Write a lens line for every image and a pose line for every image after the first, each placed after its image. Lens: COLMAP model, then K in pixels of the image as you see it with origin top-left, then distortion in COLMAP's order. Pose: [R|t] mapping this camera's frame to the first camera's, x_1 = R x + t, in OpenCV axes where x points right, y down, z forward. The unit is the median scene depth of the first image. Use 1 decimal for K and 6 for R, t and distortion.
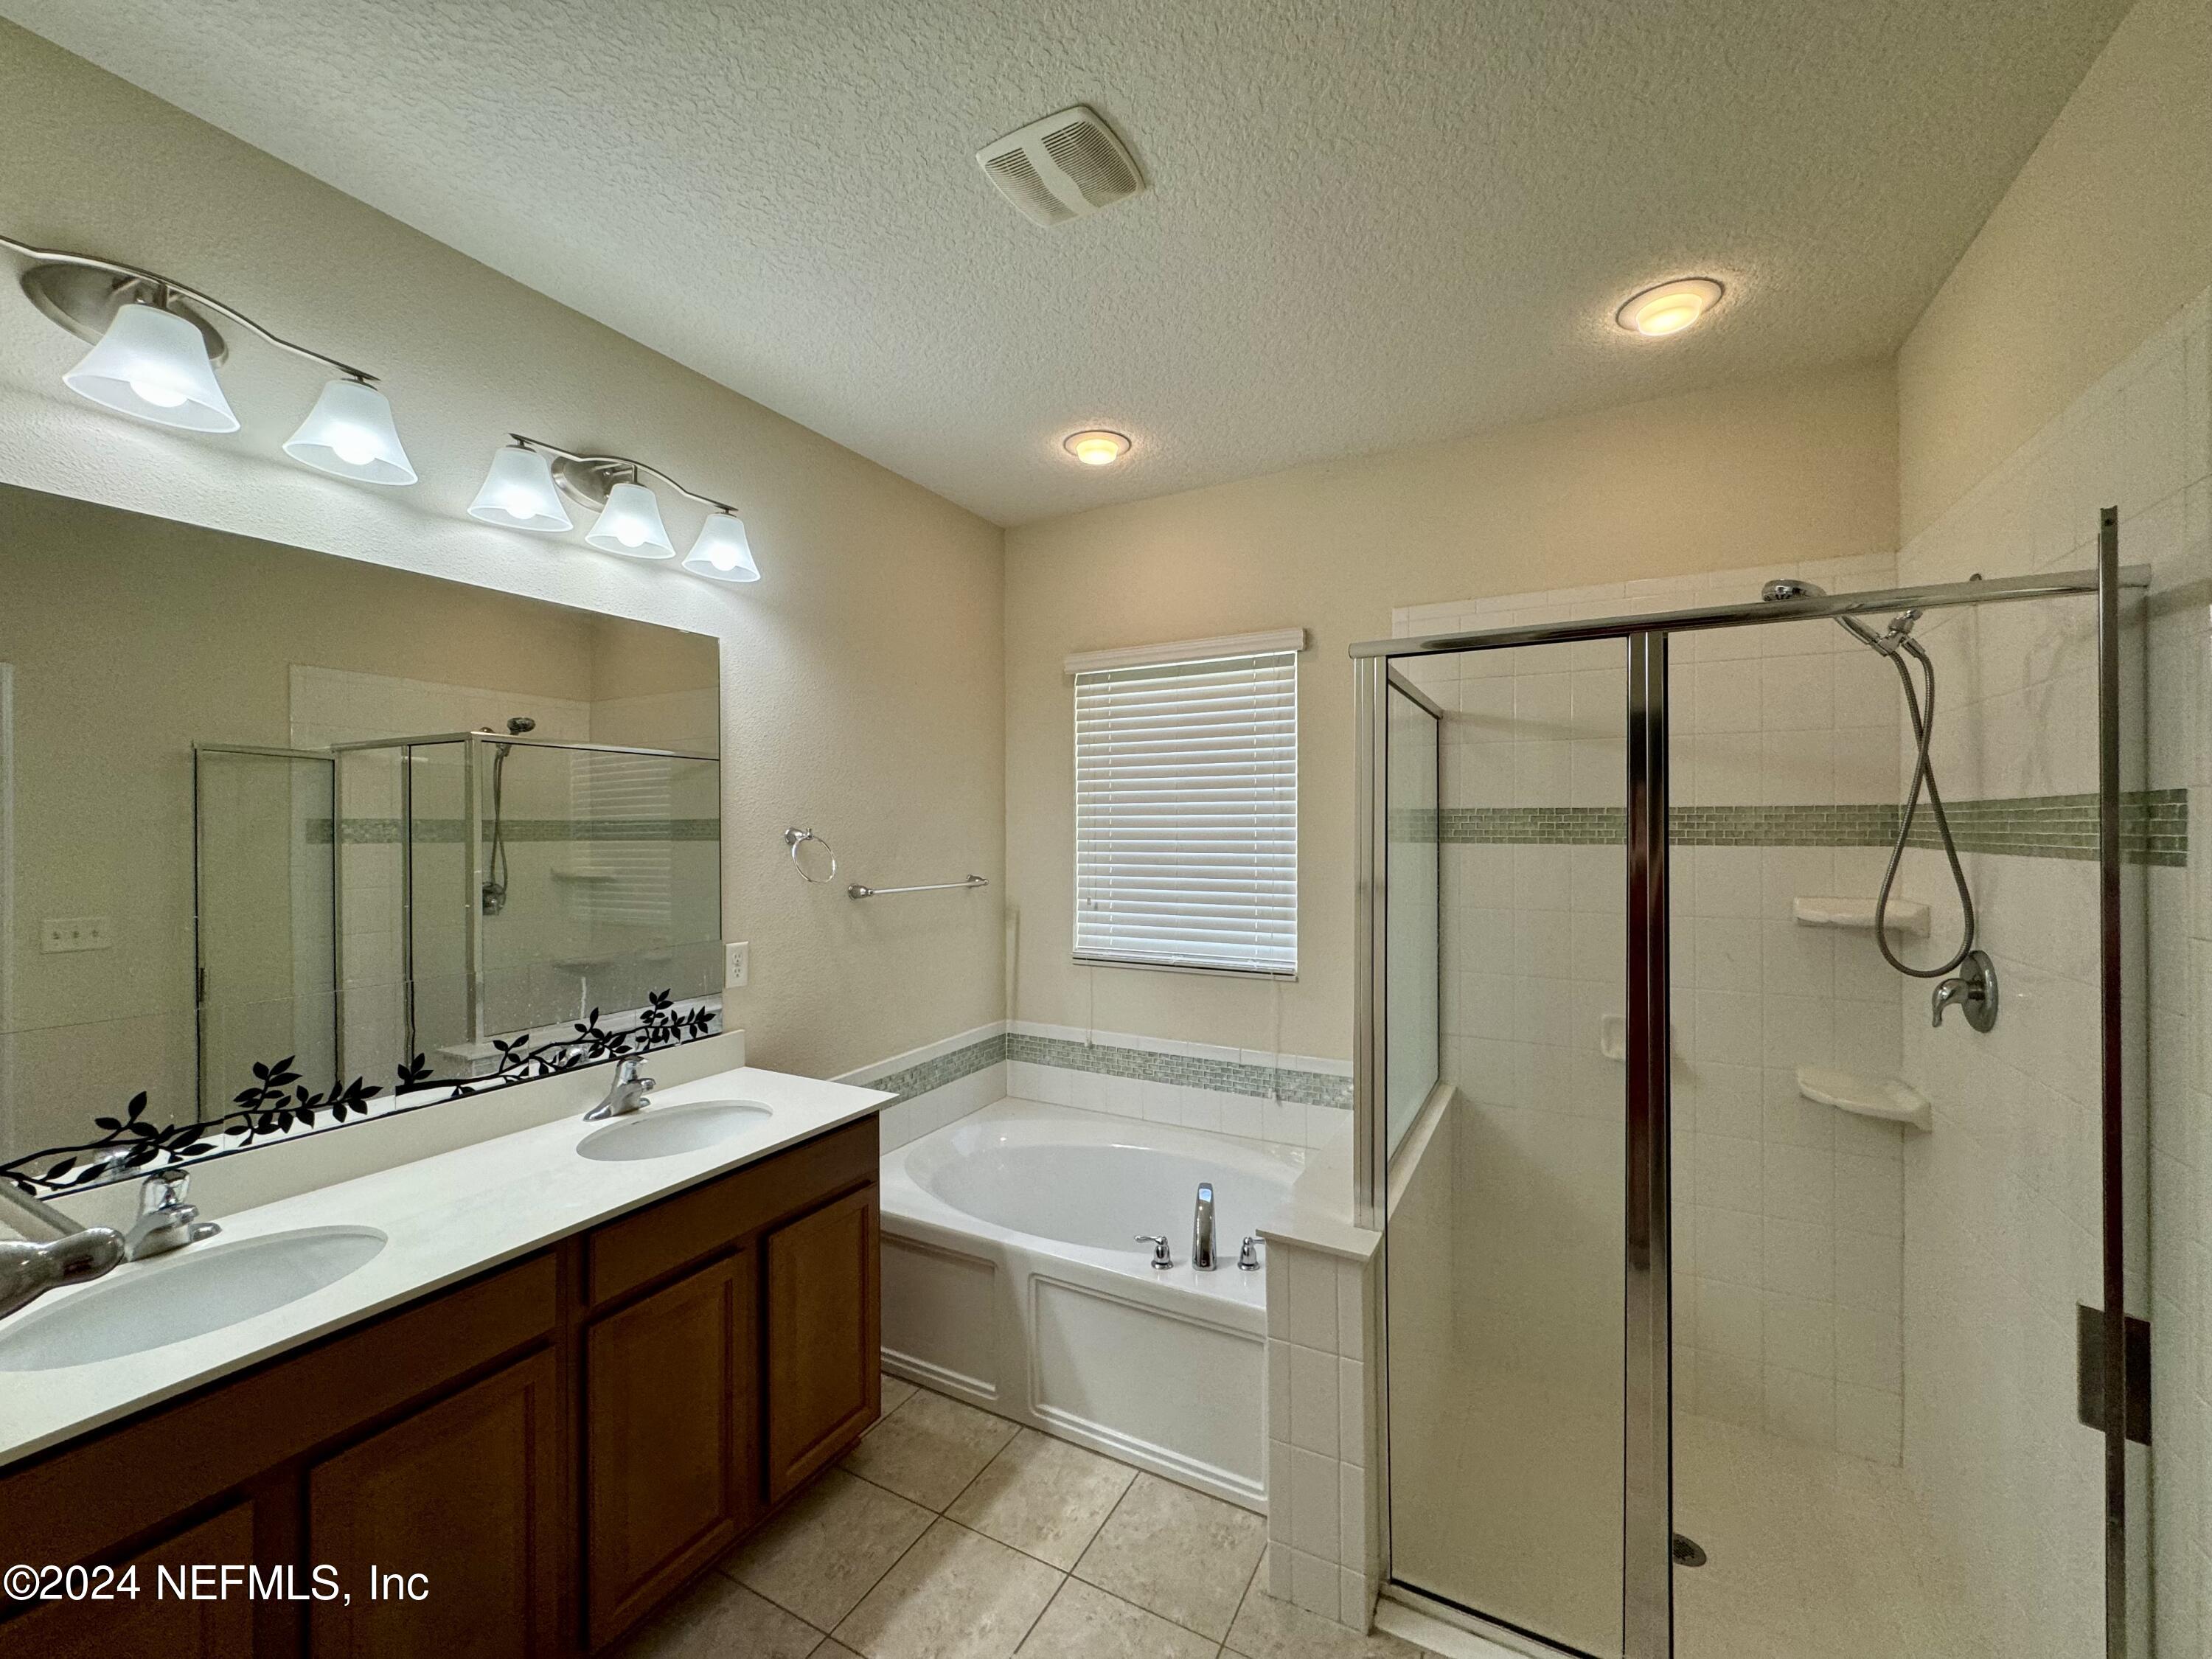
lens RADIAL K [[888.8, 0, 1106.0], [0, 888.8, 829.5], [0, 0, 1]] dist [0.001970, 0.000209]
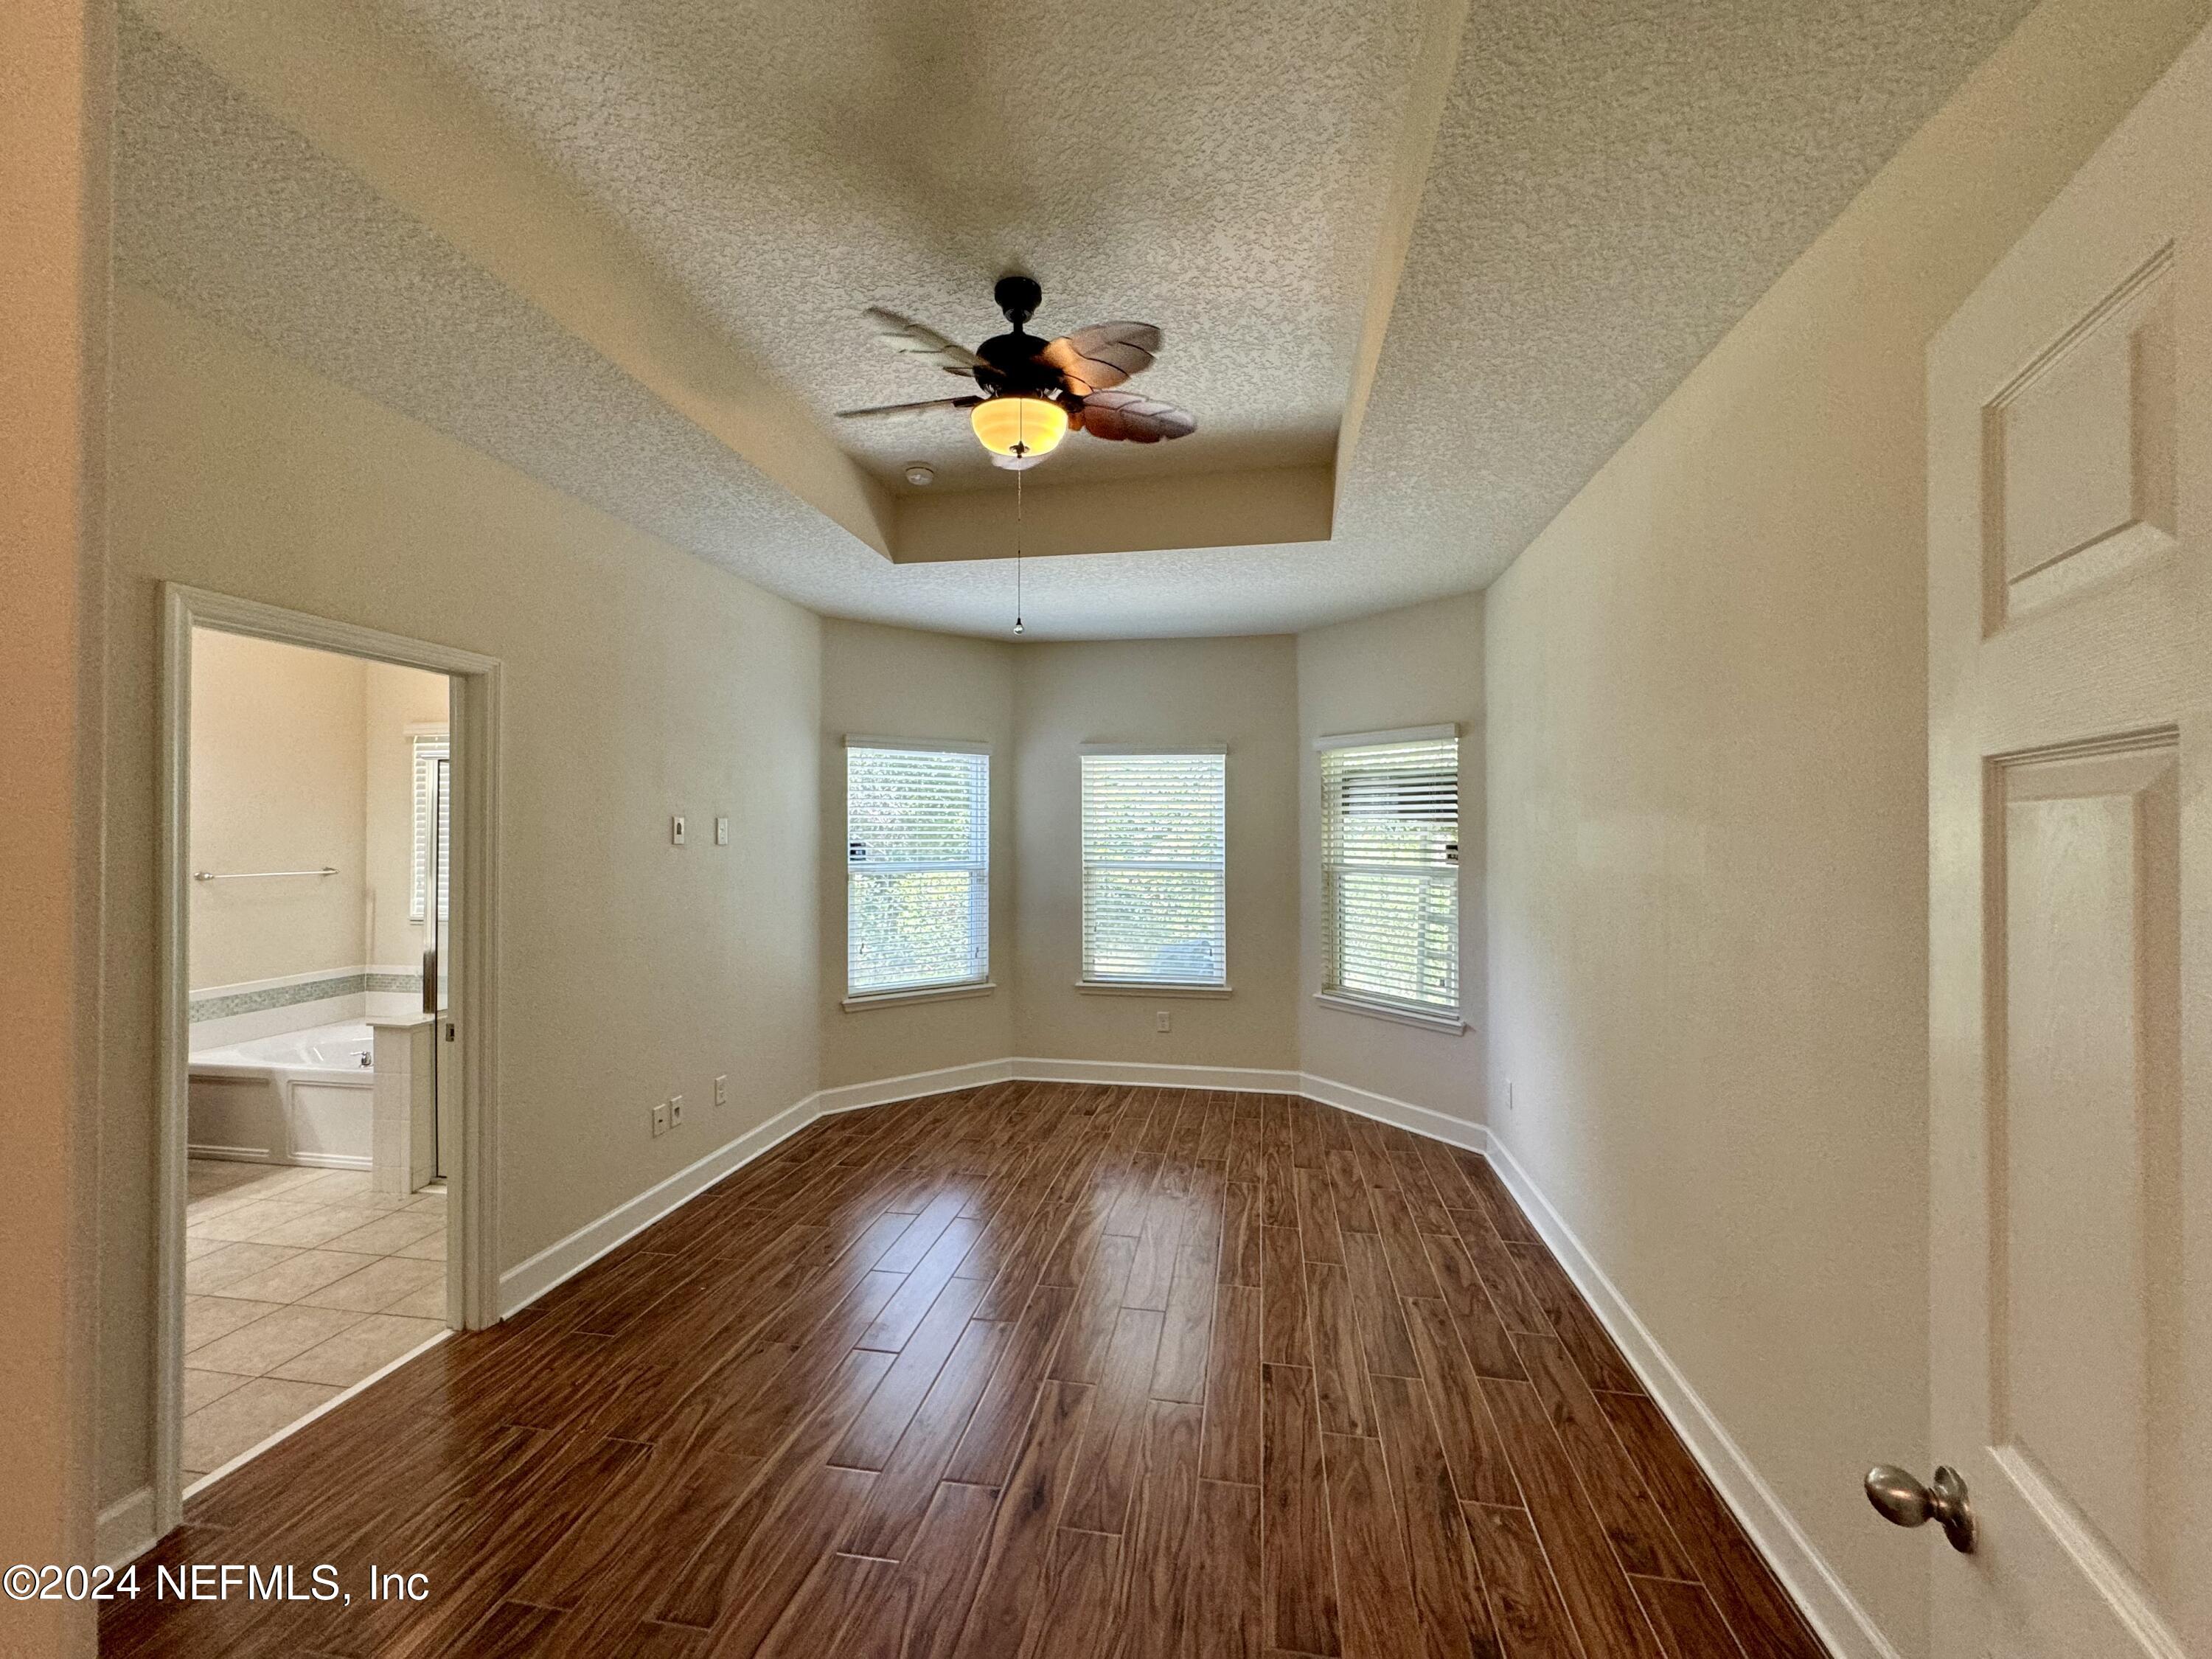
lens RADIAL K [[888.8, 0, 1106.0], [0, 888.8, 829.5], [0, 0, 1]] dist [0.001970, 0.000209]
pose [[0.949403, 0.003364, 0.314041, 0.630369], [0.000034, 0.999942, -0.010813, 0.003518], [-0.314059, 0.010277, 0.949348, -0.854250]]
